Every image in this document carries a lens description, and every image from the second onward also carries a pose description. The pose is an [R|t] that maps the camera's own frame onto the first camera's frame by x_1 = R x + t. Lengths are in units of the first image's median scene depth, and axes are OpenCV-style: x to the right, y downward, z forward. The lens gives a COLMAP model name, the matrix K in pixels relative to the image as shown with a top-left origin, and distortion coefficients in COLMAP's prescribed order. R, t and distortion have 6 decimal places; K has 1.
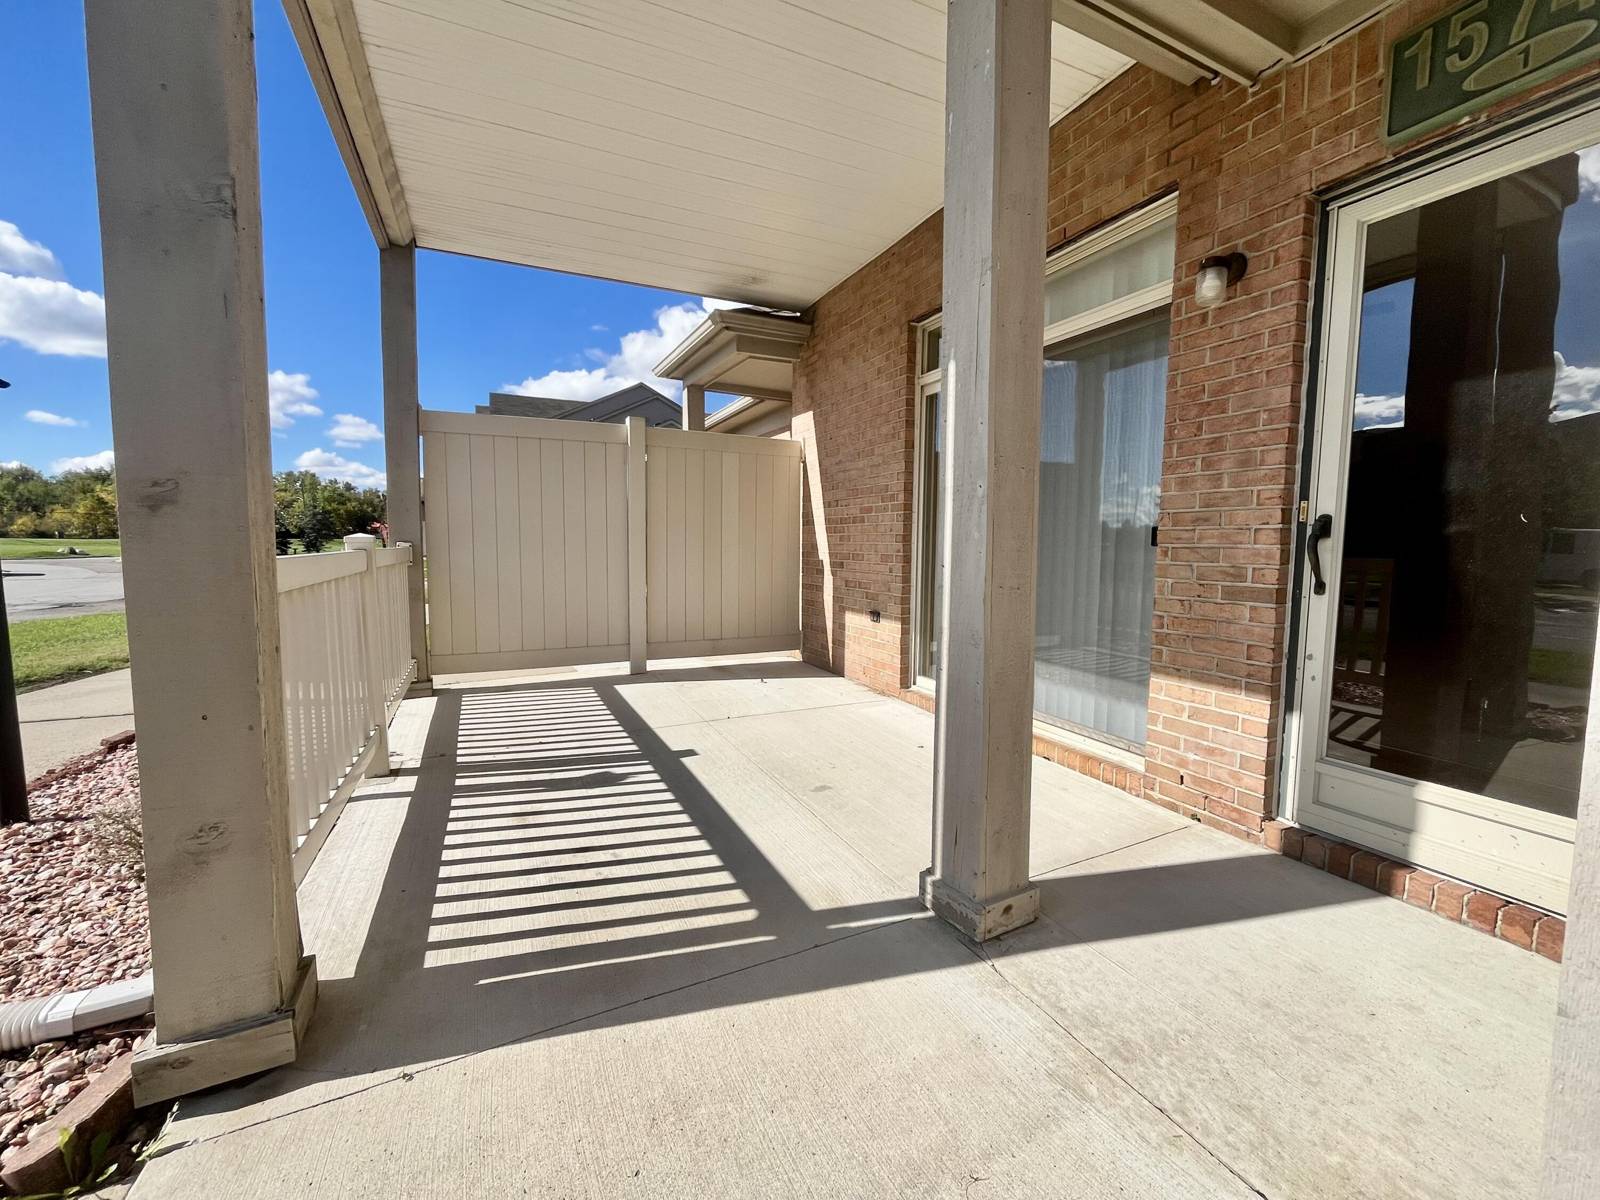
lens RADIAL K [[663.5, 0, 795.7], [0, 663.5, 591.0], [0, 0, 1]] dist [-0.004084, -0.000364]
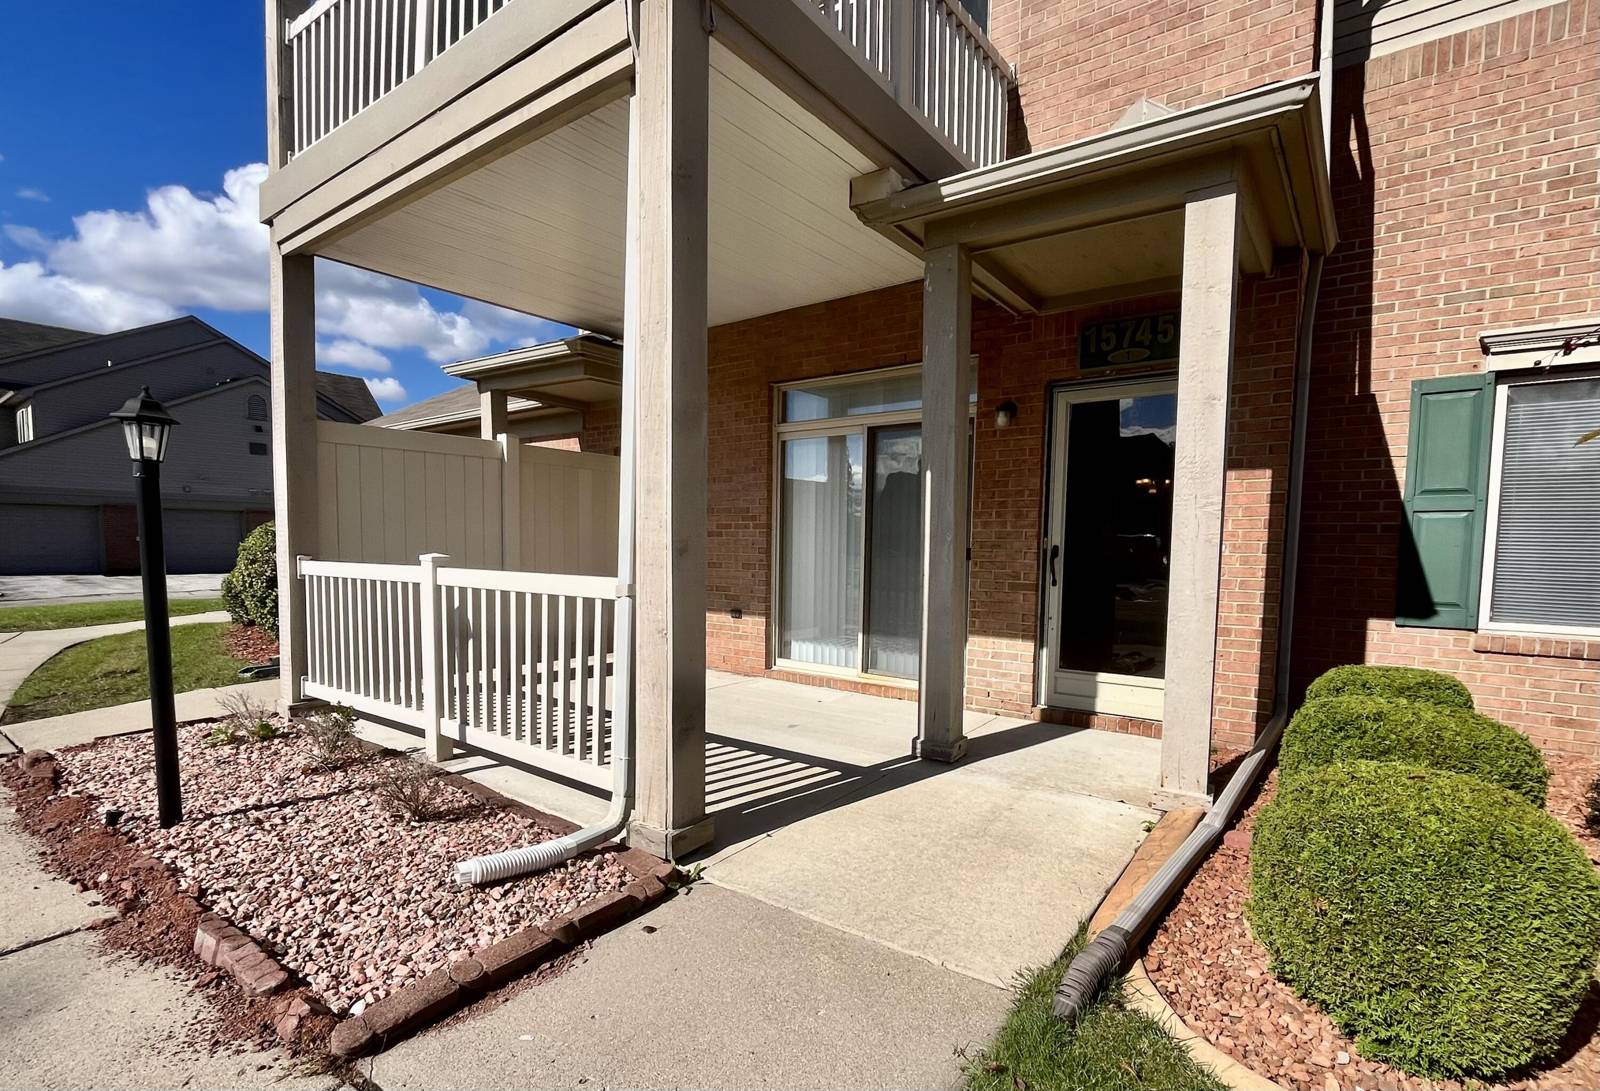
lens RADIAL K [[797.7, 0, 788.9], [0, 797.7, 588.4], [0, 0, 1]] dist [-0.000348, 0.000147]
pose [[0.881453, -0.022718, 0.471726, -0.946682], [0.027470, 0.999618, -0.003188, -0.001225], [-0.471473, 0.015768, 0.881740, -0.665324]]
